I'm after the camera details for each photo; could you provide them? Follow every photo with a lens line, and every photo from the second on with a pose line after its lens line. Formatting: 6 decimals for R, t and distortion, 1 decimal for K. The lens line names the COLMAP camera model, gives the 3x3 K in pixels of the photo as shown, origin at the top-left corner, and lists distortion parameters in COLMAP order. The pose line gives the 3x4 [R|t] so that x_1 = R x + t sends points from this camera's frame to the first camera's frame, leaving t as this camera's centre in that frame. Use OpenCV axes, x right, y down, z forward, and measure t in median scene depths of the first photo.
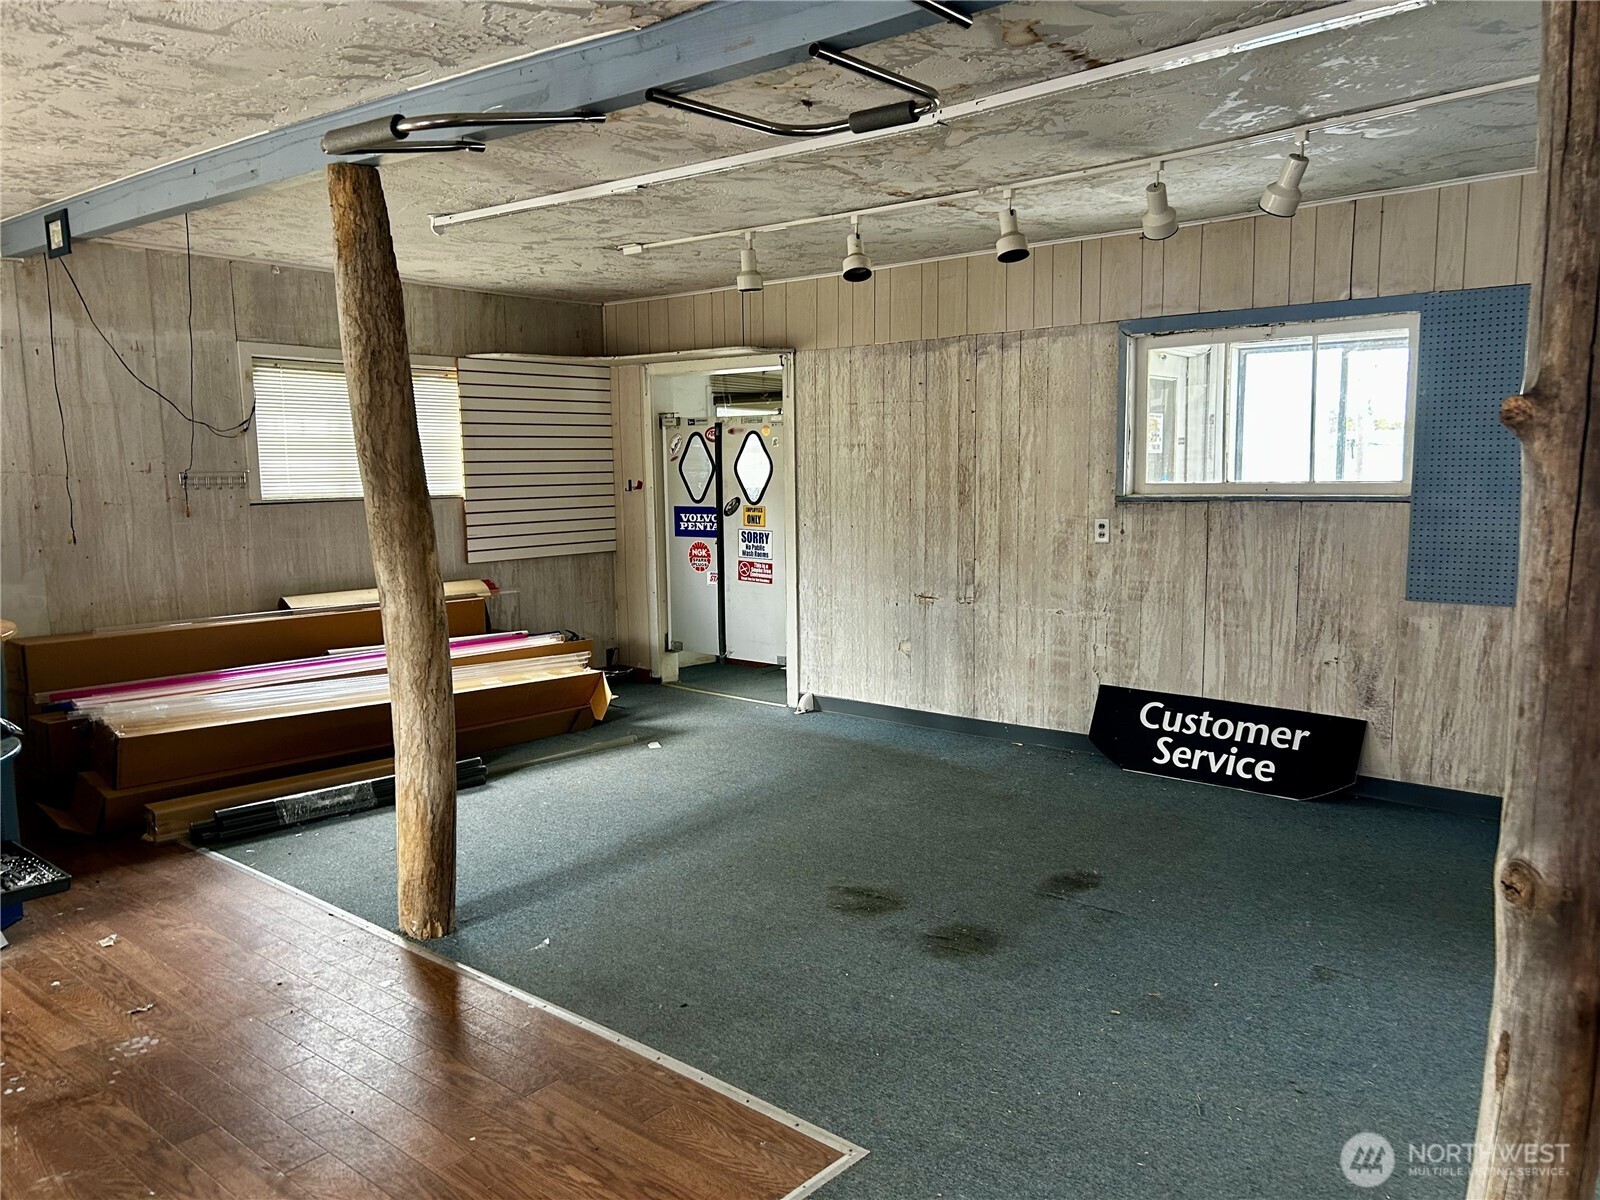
lens RADIAL K [[1201.5, 0, 788.2], [0, 1201.5, 608.9], [0, 0, 1]] dist [0.057311, -0.059111]
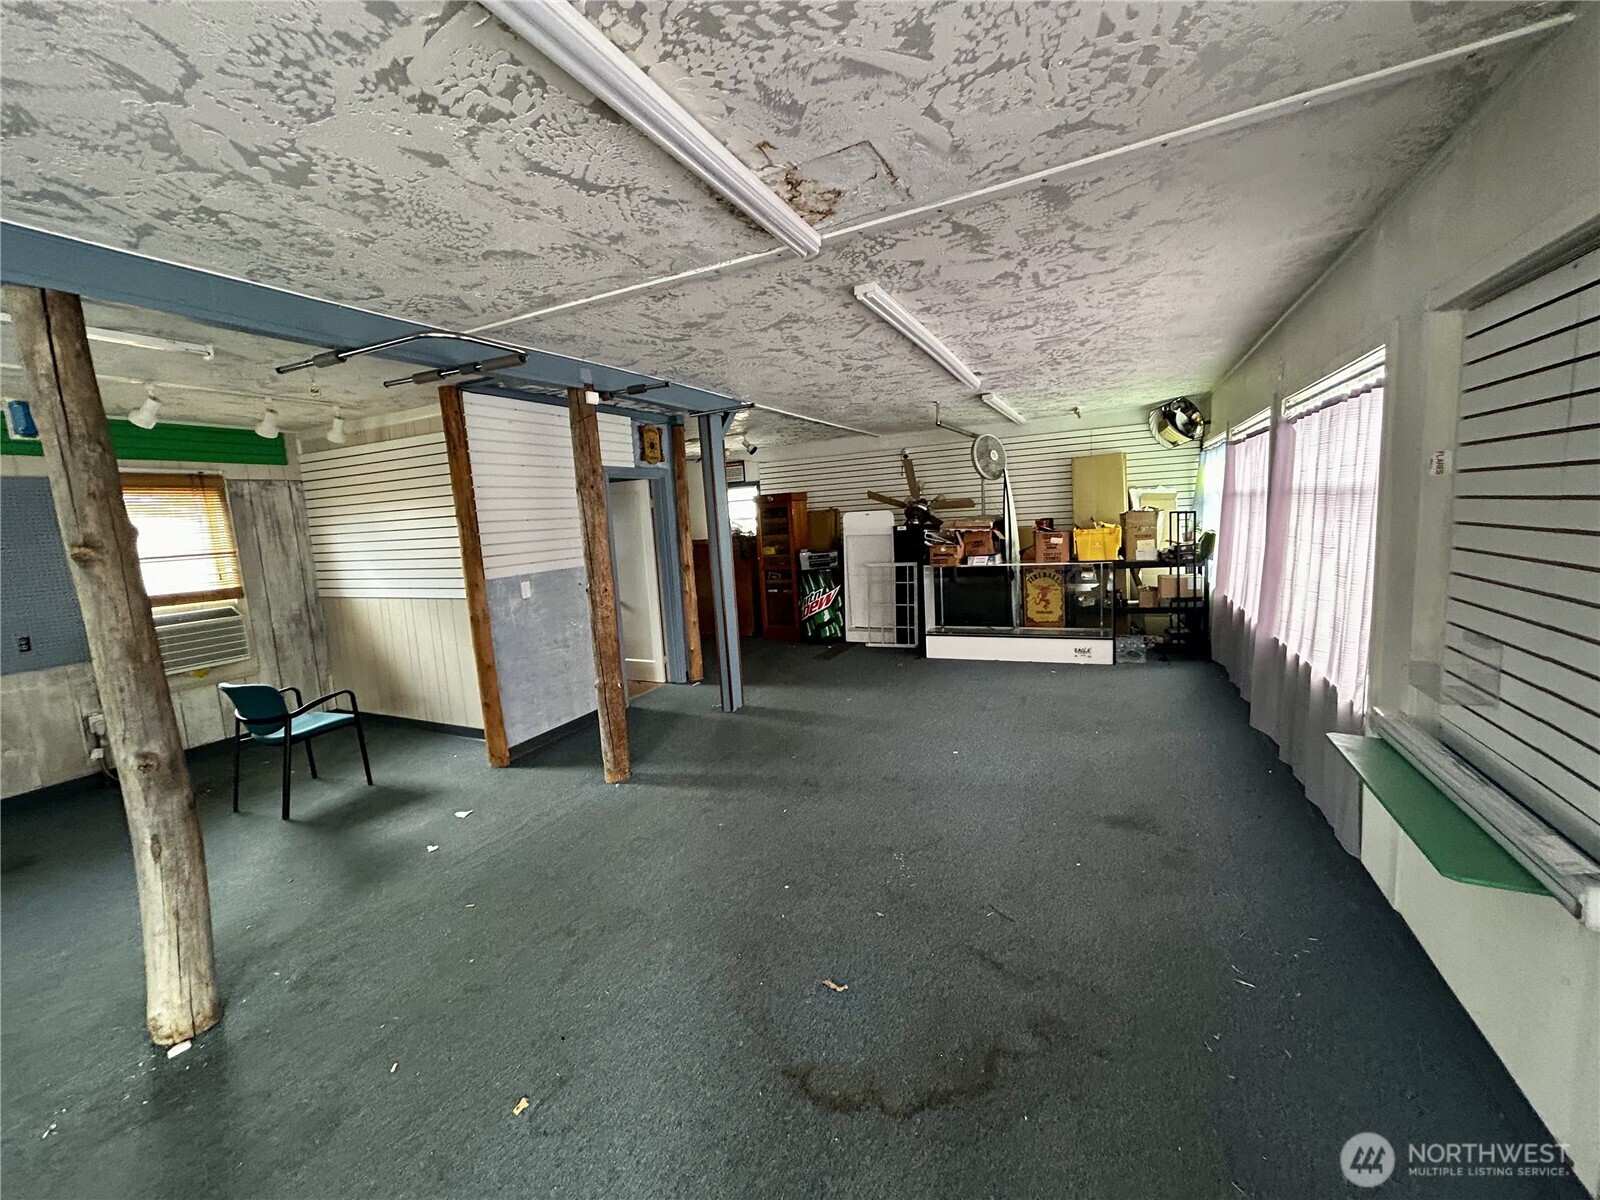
lens RADIAL K [[641.7, 0, 799.8], [0, 641.7, 596.4], [0, 0, 1]] dist [-0.001152, 0.000318]
pose [[-0.260056, -0.090092, 0.961381, -0.247095], [0.195275, 0.970158, 0.143737, -0.001767], [-0.945642, 0.225114, -0.234703, 0.025859]]
